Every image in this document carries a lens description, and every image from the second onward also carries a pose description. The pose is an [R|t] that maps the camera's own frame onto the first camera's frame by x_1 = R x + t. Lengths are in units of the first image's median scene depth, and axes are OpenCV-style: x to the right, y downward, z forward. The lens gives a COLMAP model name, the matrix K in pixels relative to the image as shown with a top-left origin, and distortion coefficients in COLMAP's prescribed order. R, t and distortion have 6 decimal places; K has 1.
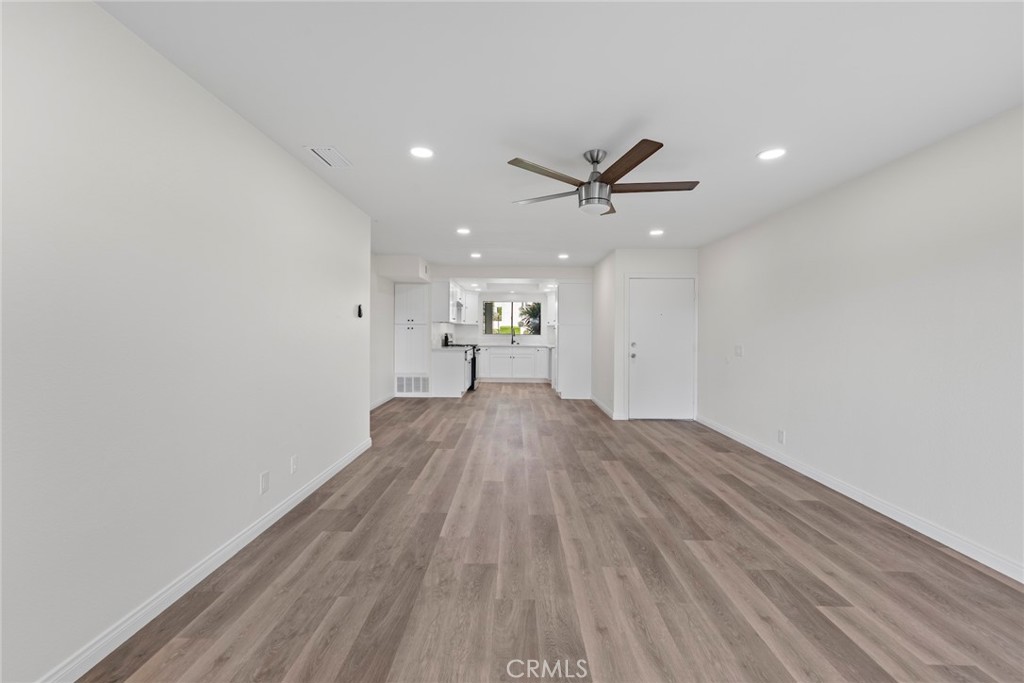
lens RADIAL K [[417.9, 0, 502.6], [0, 417.9, 337.1], [0, 0, 1]] dist [0.001527, -0.000405]
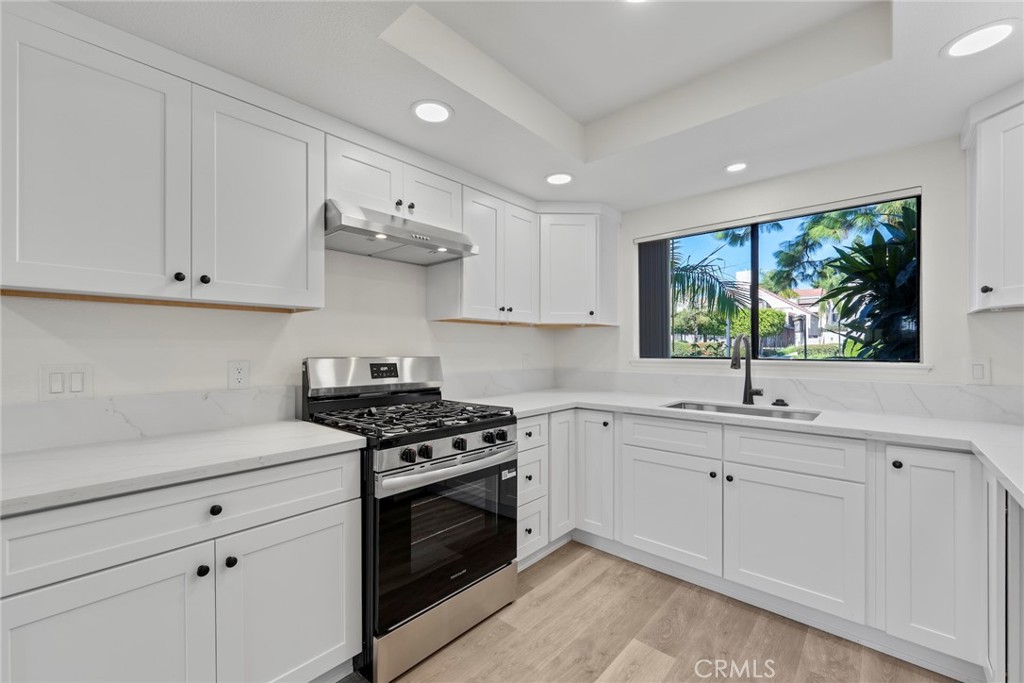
lens RADIAL K [[417.9, 0, 507.3], [0, 417.9, 349.8], [0, 0, 1]] dist [0.001527, -0.000405]
pose [[0.757613, -0.014023, -0.652553, 0.211786], [0.002313, 0.999821, -0.018800, -0.023584], [0.652700, 0.012734, 0.757509, 2.142238]]
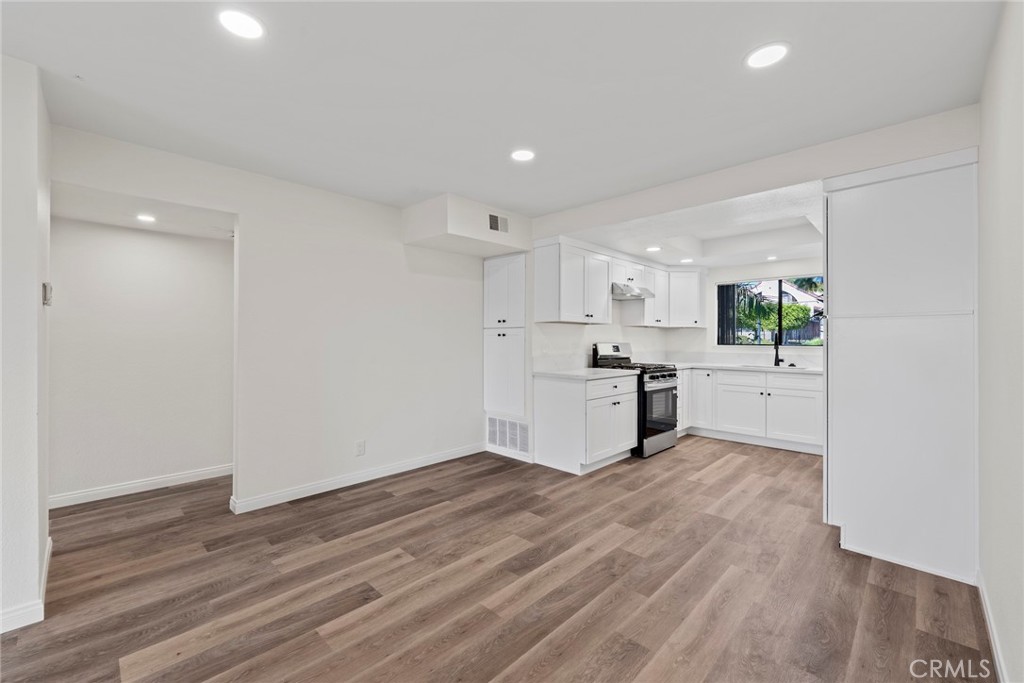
lens RADIAL K [[417.9, 0, 508.7], [0, 417.9, 336.1], [0, 0, 1]] dist [0.001527, -0.000405]
pose [[0.729629, -0.017258, -0.683625, 0.373919], [-0.004254, 0.999548, -0.029774, -0.004611], [0.683830, 0.024632, 0.729226, 1.241656]]
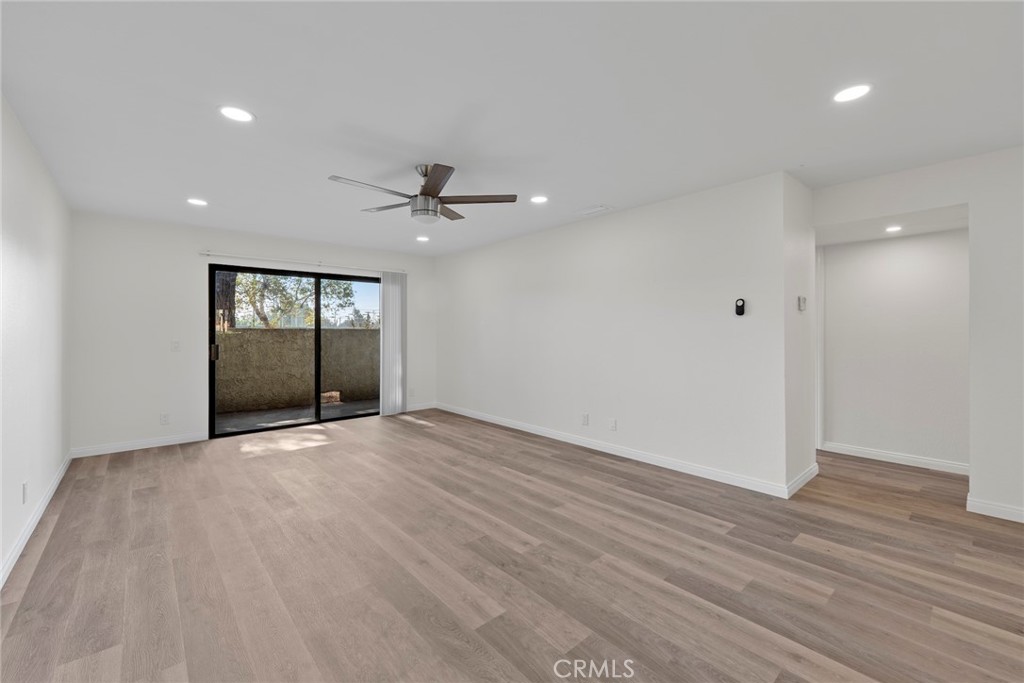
lens RADIAL K [[417.9, 0, 506.4], [0, 417.9, 324.9], [0, 0, 1]] dist [0.001527, -0.000405]
pose [[-0.737101, -0.017405, -0.675558, 0.598023], [-0.013762, 0.999848, -0.010744, -0.012514], [0.675642, 0.001378, -0.737228, 1.456100]]
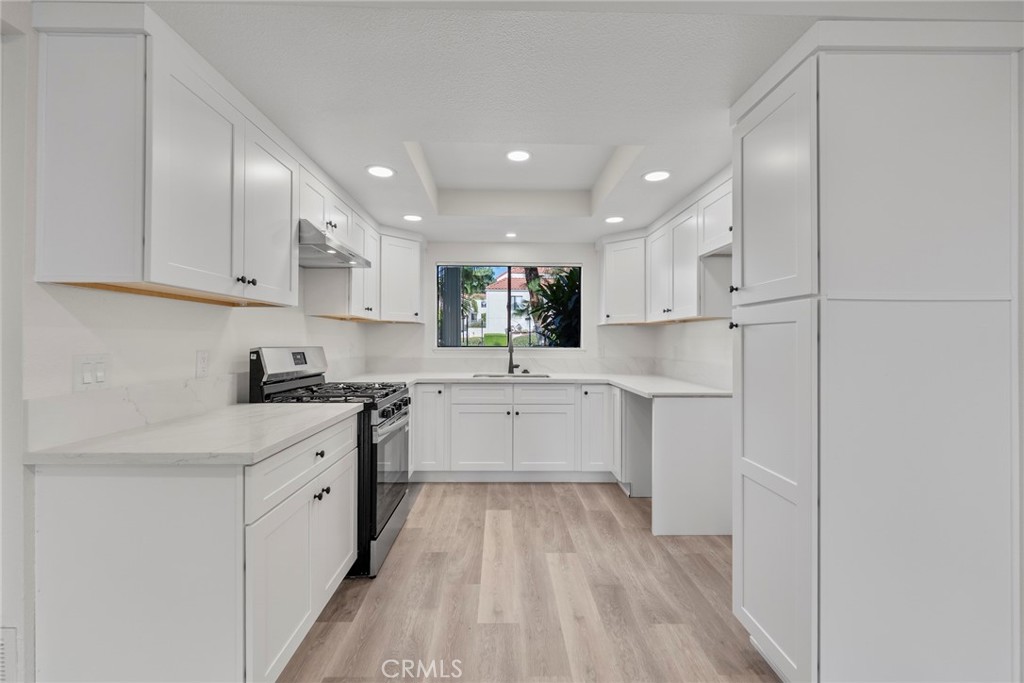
lens RADIAL K [[417.9, 0, 501.5], [0, 417.9, 340.7], [0, 0, 1]] dist [0.001527, -0.000405]
pose [[0.999500, -0.011311, 0.029539, 0.010216], [0.011749, 0.999823, -0.014679, -0.020935], [-0.029367, 0.015019, 0.999456, 1.773567]]
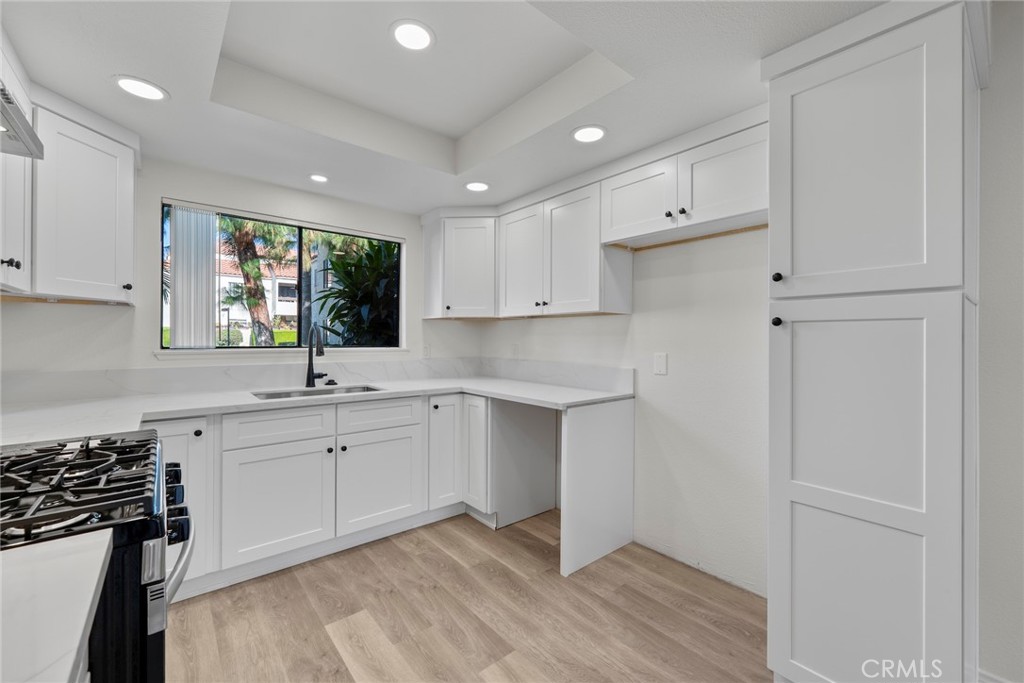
lens RADIAL K [[417.9, 0, 504.6], [0, 417.9, 338.6], [0, 0, 1]] dist [0.001527, -0.000405]
pose [[0.758641, -0.011583, 0.651406, -0.154784], [0.016319, 0.999866, -0.001227, -0.029480], [-0.651305, 0.011561, 0.758728, 2.097762]]
